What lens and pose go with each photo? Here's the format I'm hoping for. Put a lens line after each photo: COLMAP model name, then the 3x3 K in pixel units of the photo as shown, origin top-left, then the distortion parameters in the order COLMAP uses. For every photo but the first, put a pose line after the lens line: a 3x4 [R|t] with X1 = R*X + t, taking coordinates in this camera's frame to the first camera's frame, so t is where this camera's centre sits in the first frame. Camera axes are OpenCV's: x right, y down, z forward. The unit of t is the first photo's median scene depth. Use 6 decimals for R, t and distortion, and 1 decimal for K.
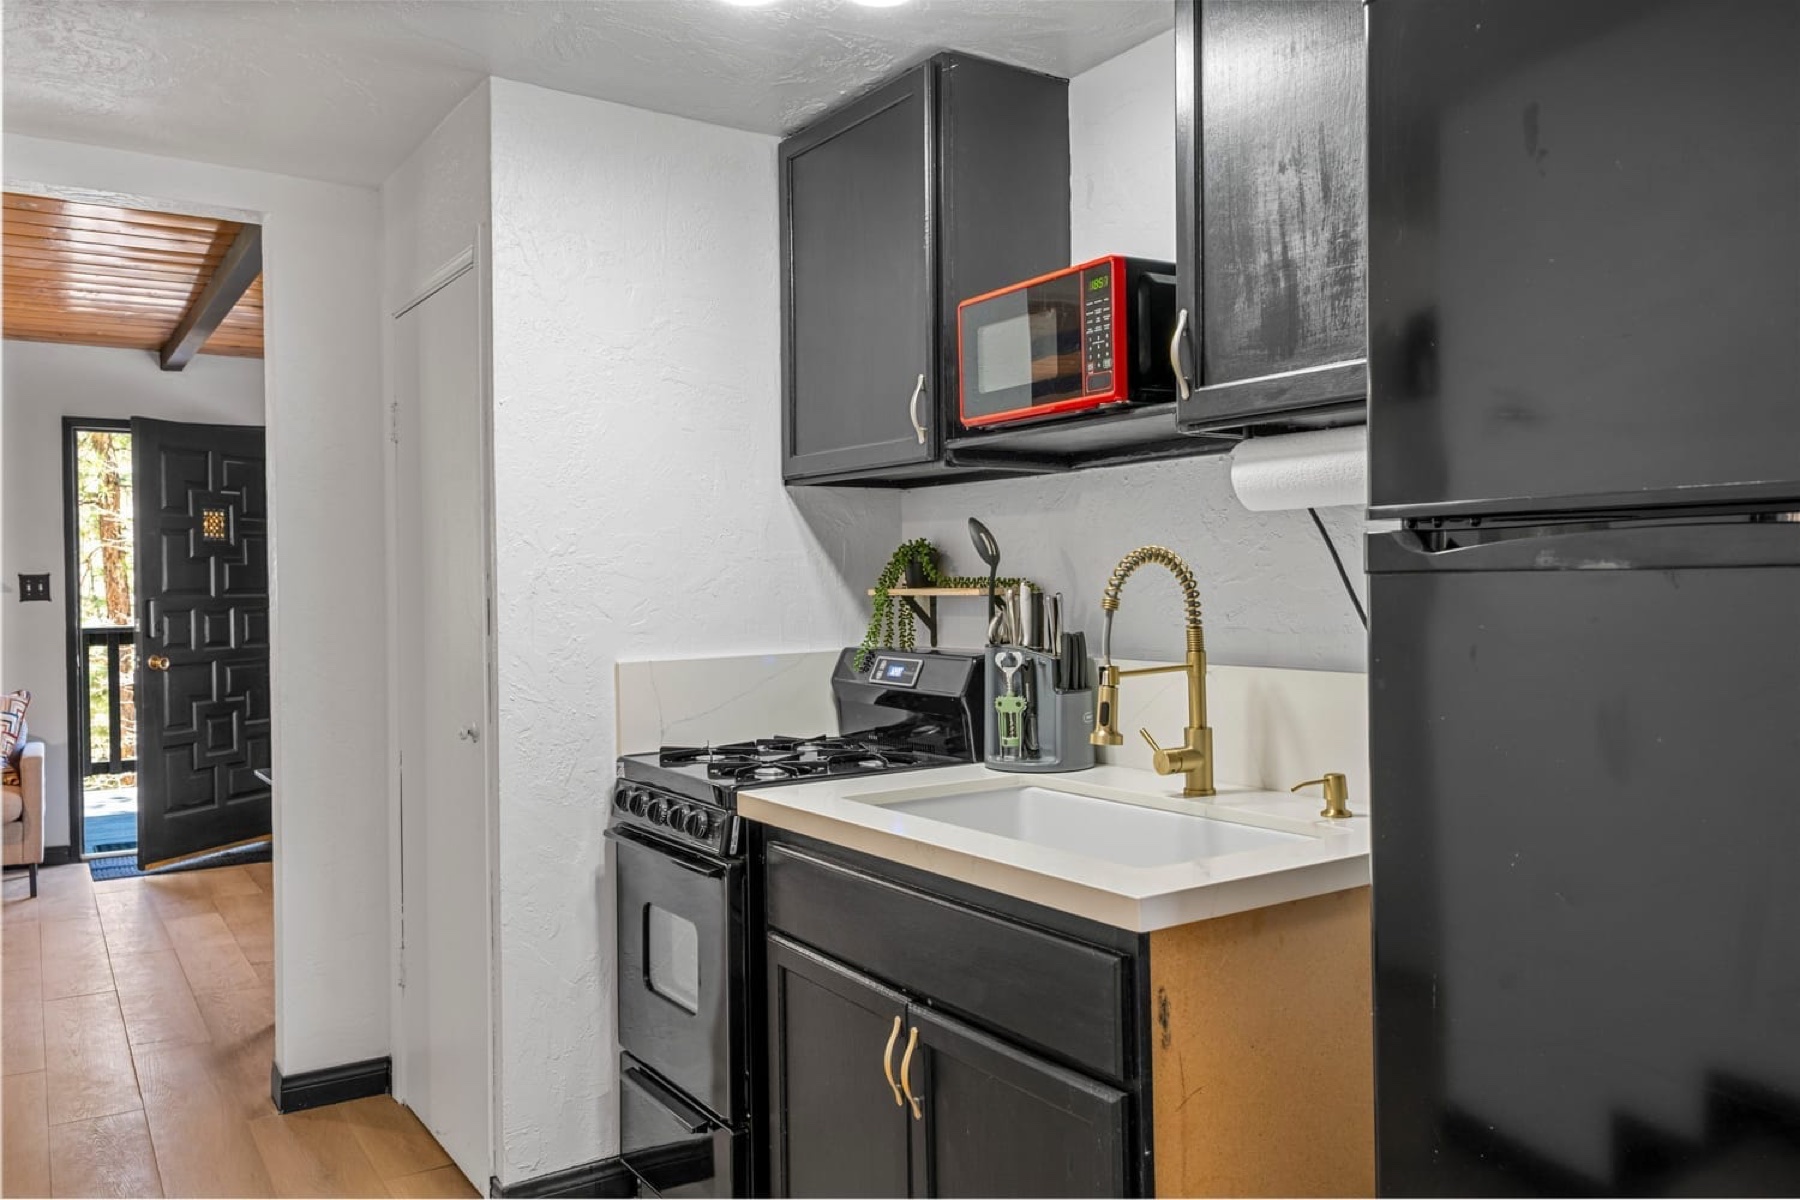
lens RADIAL K [[1331.7, 0, 900.0], [0, 1331.7, 600.0], [0, 0, 1]] dist [0.000407, 0.000067]
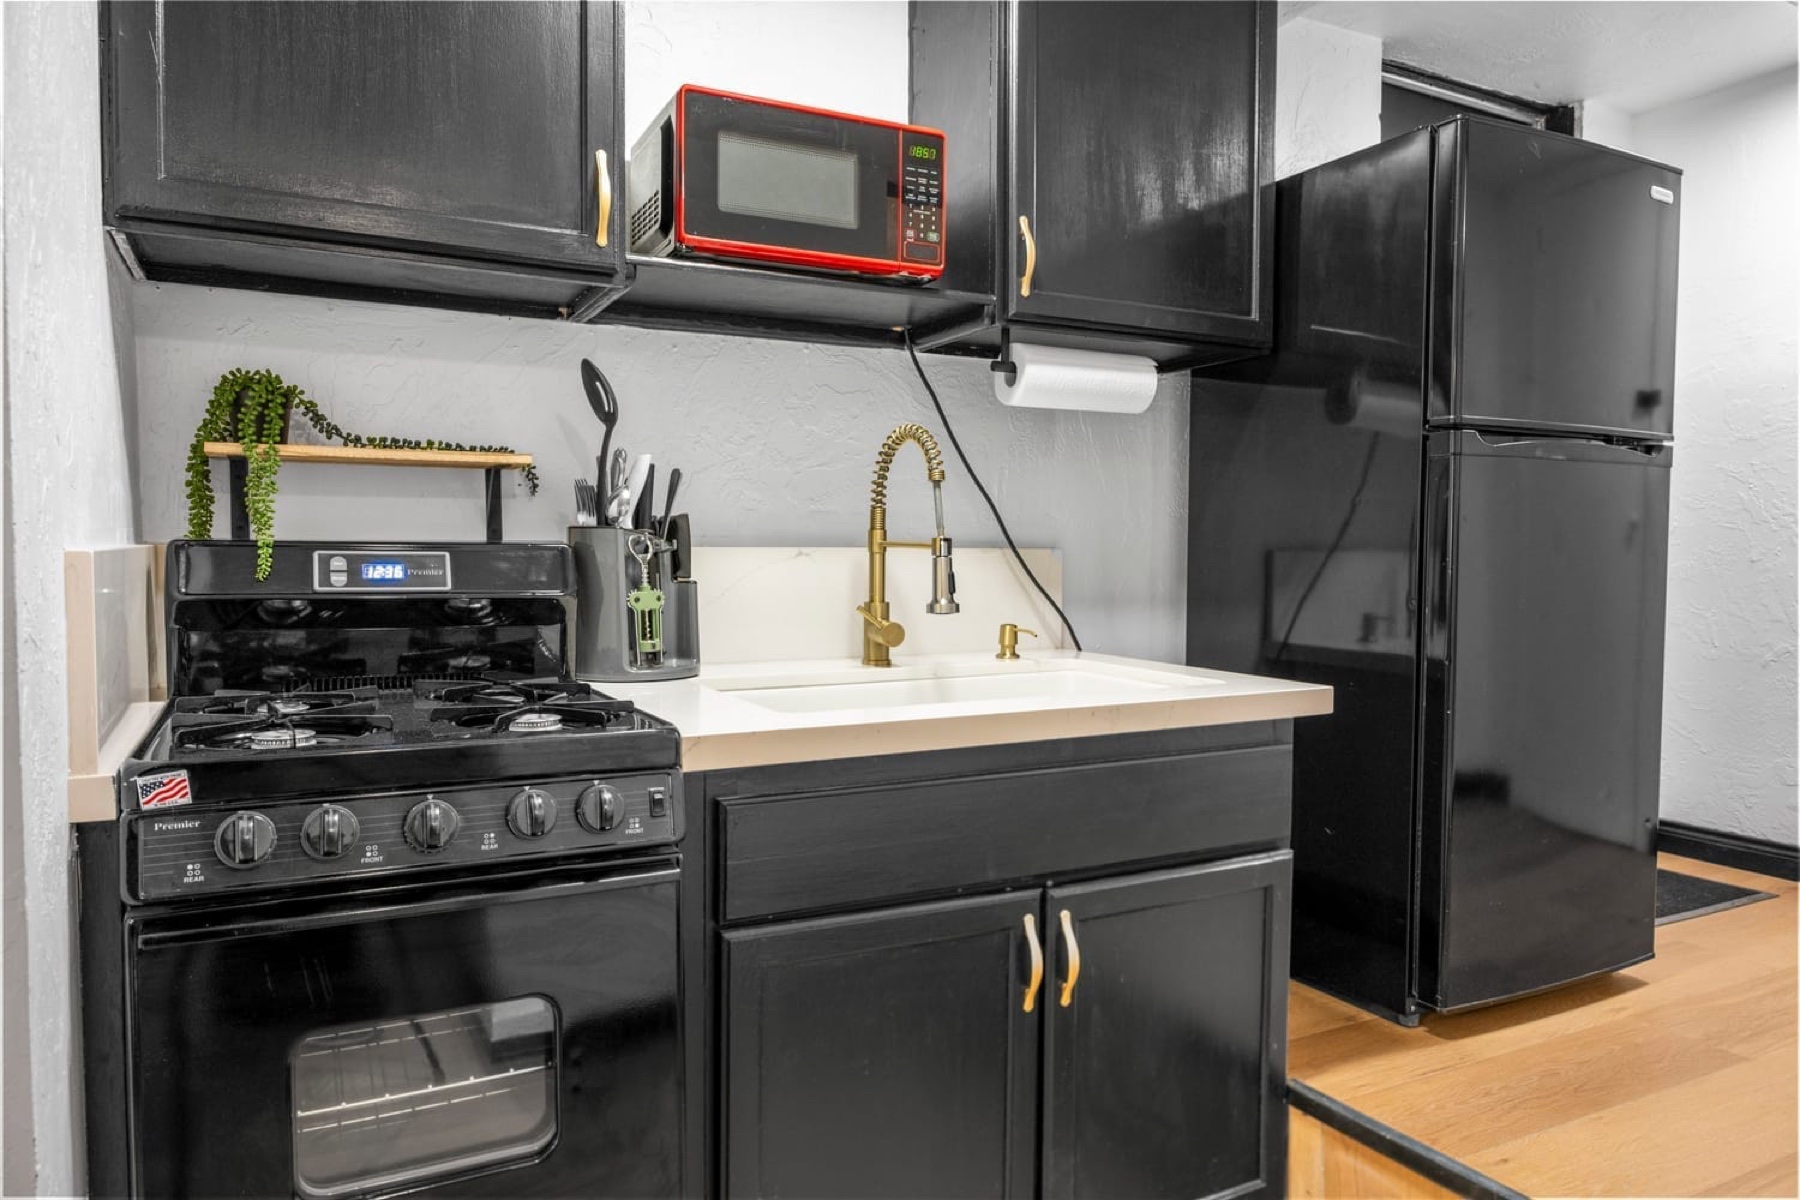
lens RADIAL K [[1177.7, 0, 900.0], [0, 1177.7, 600.0], [0, 0, 1]] dist [0.001239, 0.000479]
pose [[0.092497, -0.028584, 0.995303, -0.614987], [0.007059, 0.999582, 0.028051, 0.059679], [-0.995688, 0.004431, 0.092660, 0.781903]]
